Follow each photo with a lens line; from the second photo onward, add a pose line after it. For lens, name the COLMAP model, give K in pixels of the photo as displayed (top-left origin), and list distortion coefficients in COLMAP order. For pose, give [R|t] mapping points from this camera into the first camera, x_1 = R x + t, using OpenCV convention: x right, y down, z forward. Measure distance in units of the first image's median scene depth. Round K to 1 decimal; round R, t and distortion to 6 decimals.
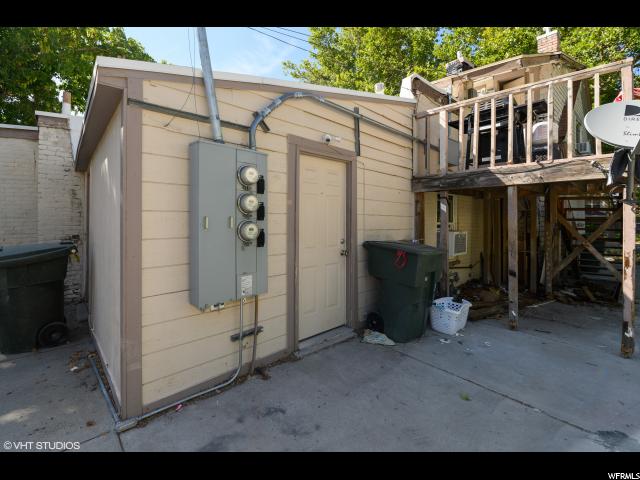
lens RADIAL K [[281.1, 0, 338.1], [0, 281.1, 222.0], [0, 0, 1]] dist [-0.019802, -0.001260]
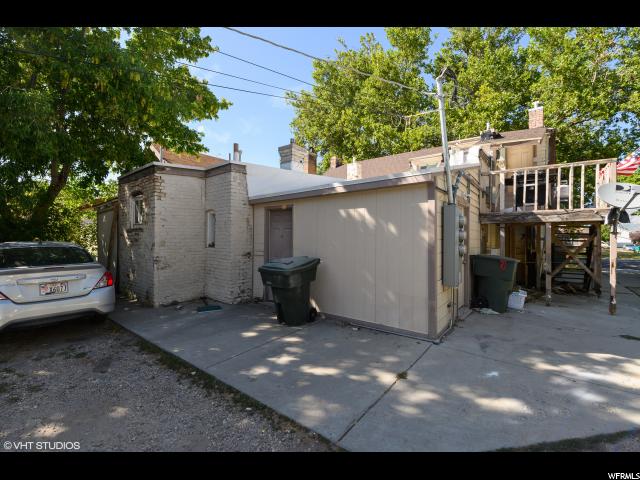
lens RADIAL K [[281.1, 0, 319.4], [0, 281.1, 240.2], [0, 0, 1]] dist [-0.019802, -0.001260]
pose [[0.991703, 0.001612, 0.128543, -0.985895], [-0.002947, 0.999944, 0.010195, -0.031814], [-0.128520, -0.010489, 0.991651, -0.509670]]
